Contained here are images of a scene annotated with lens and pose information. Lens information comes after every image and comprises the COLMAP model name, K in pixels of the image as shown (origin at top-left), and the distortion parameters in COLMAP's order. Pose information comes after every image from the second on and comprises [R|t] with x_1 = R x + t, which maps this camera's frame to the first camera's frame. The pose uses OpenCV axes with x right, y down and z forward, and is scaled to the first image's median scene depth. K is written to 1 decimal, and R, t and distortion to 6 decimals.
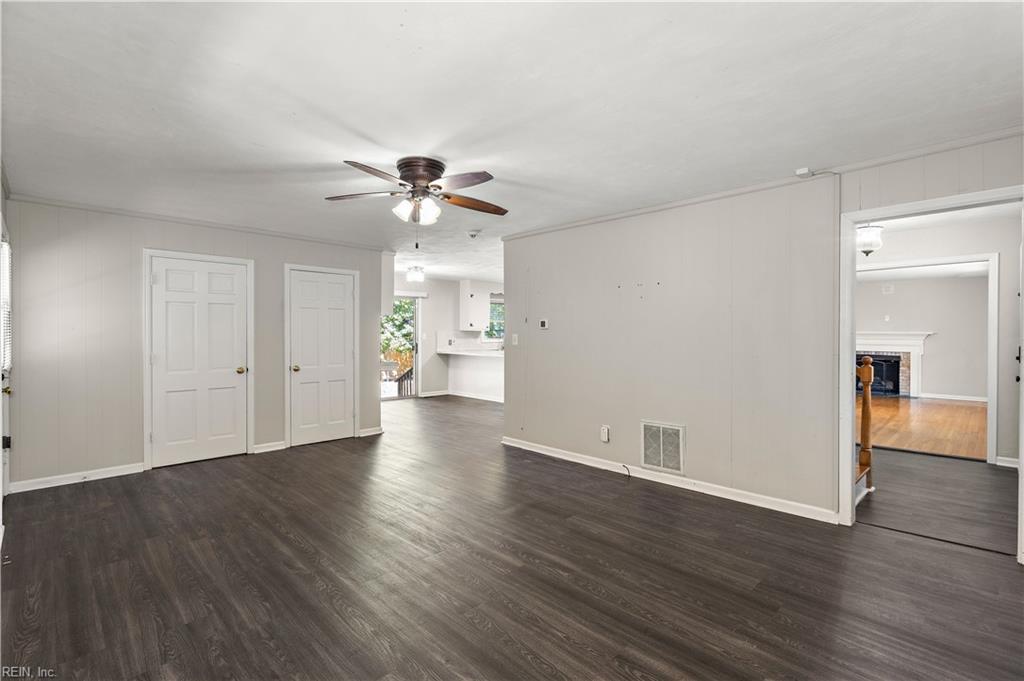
lens RADIAL K [[475.0, 0, 514.8], [0, 475.0, 333.5], [0, 0, 1]] dist [0.000949, 0.000536]
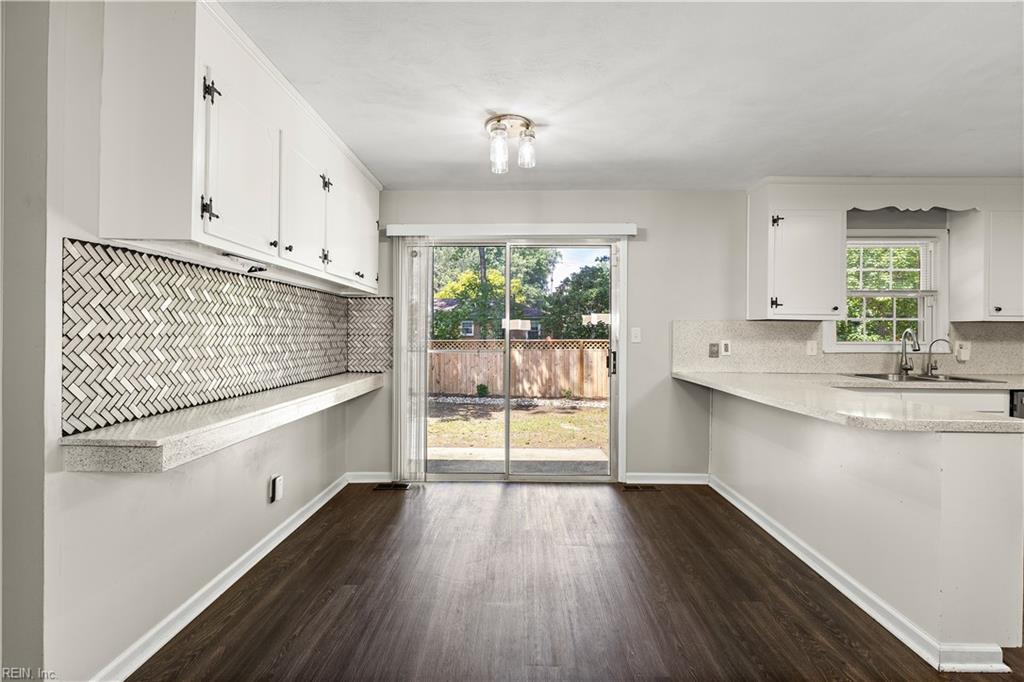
lens RADIAL K [[475.0, 0, 514.8], [0, 475.0, 334.0], [0, 0, 1]] dist [0.000949, 0.000536]
pose [[0.711932, -0.000783, -0.702248, 0.020140], [-0.000626, 0.999998, -0.001749, 0.007052], [0.702248, 0.001685, 0.711930, 0.690753]]
